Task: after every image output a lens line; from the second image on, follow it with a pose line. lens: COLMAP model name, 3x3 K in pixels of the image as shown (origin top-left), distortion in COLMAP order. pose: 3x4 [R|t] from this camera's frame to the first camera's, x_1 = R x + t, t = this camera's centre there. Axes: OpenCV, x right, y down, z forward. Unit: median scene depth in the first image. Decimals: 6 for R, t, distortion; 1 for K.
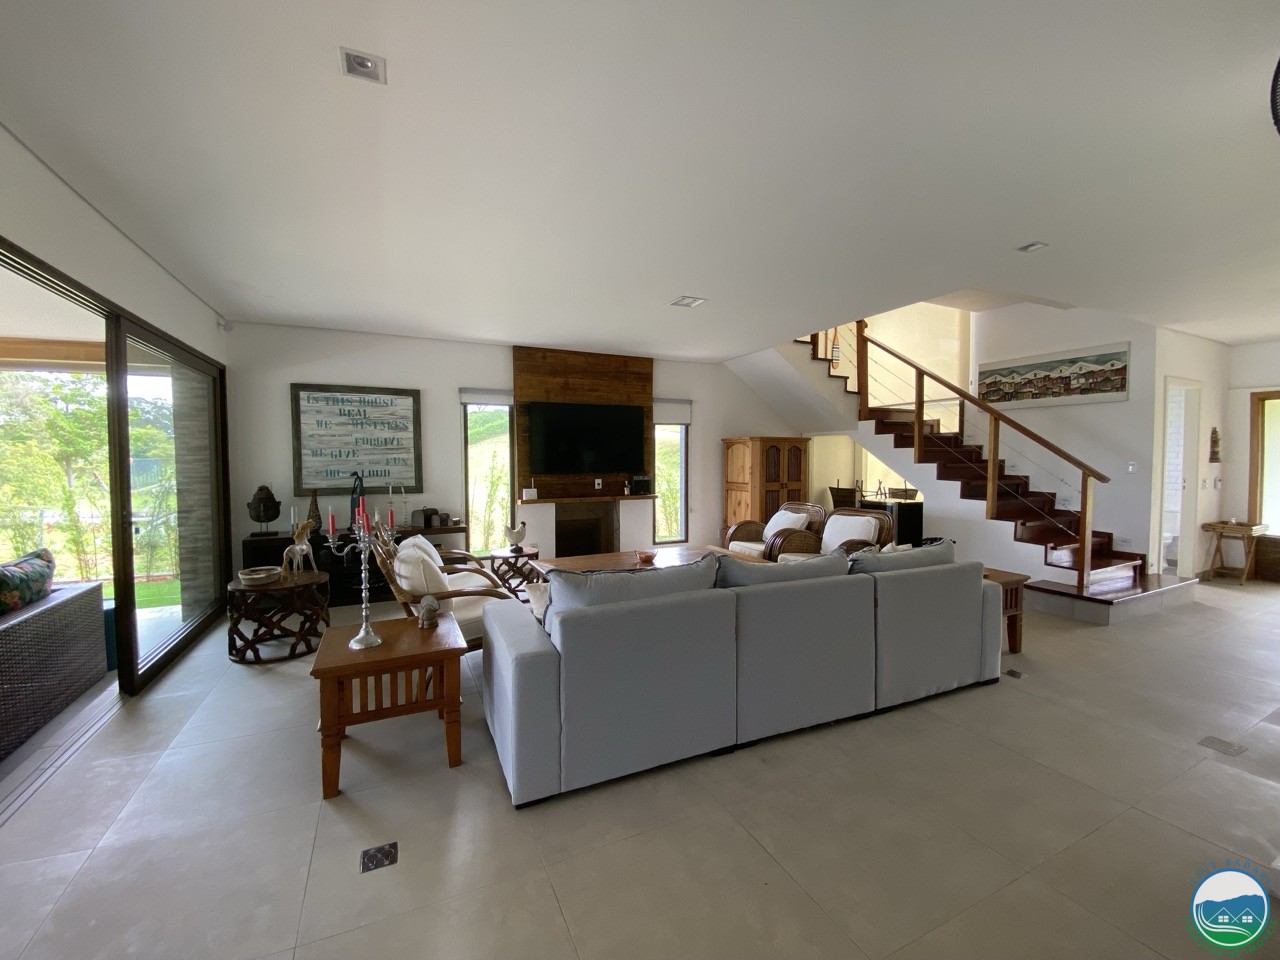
lens RADIAL K [[524.2, 0, 640.0], [0, 524.2, 480.0], [0, 0, 1]] dist [-0.000699, -0.000517]
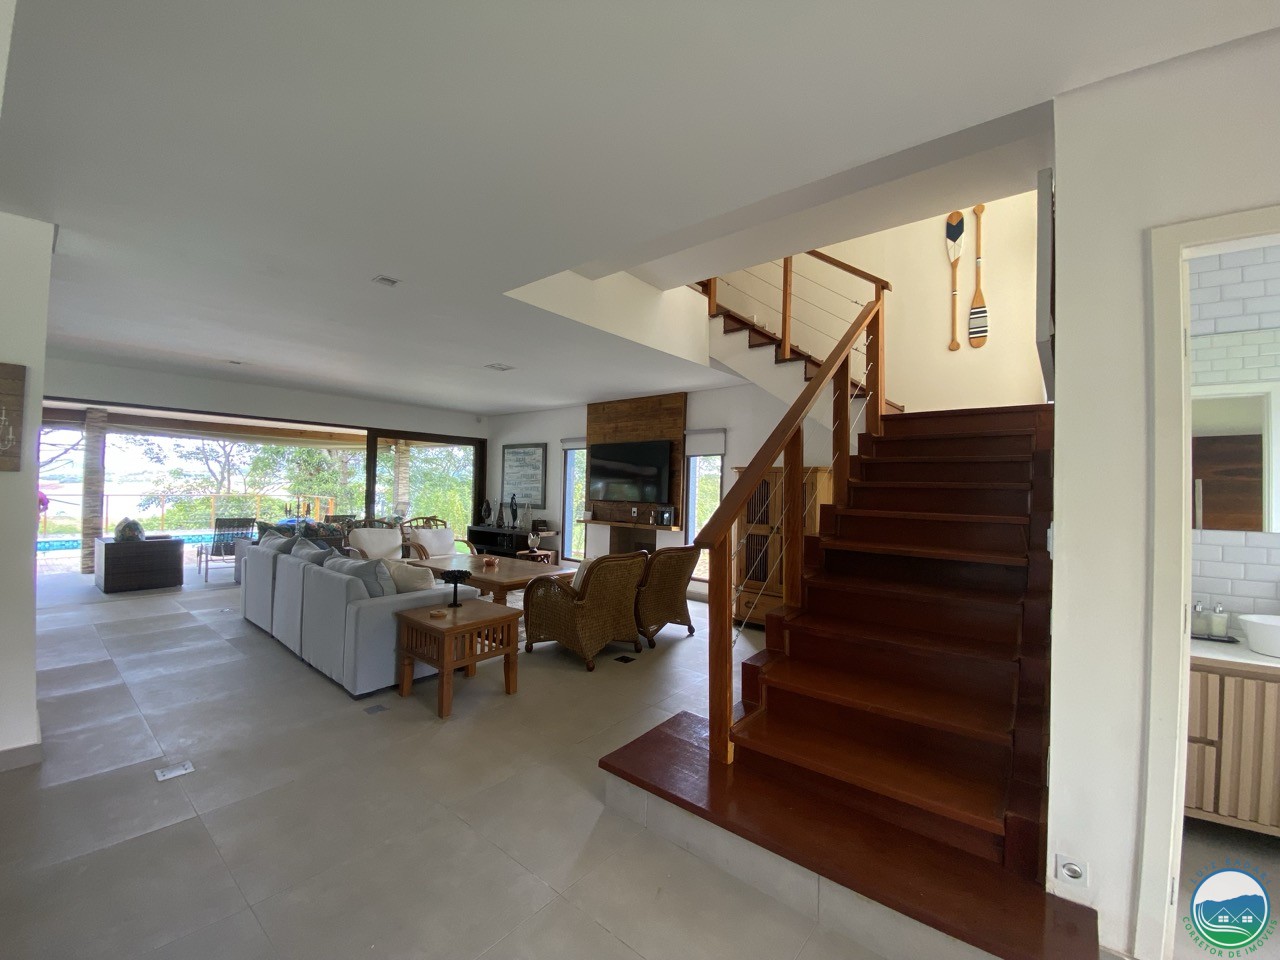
lens RADIAL K [[524.2, 0, 640.0], [0, 524.2, 480.0], [0, 0, 1]] dist [-0.000699, -0.000517]
pose [[0.413245, 0.002834, -0.910616, 0.969546], [-0.051874, 0.998445, -0.020434, -0.039285], [0.909141, 0.055682, 0.412749, 0.543738]]
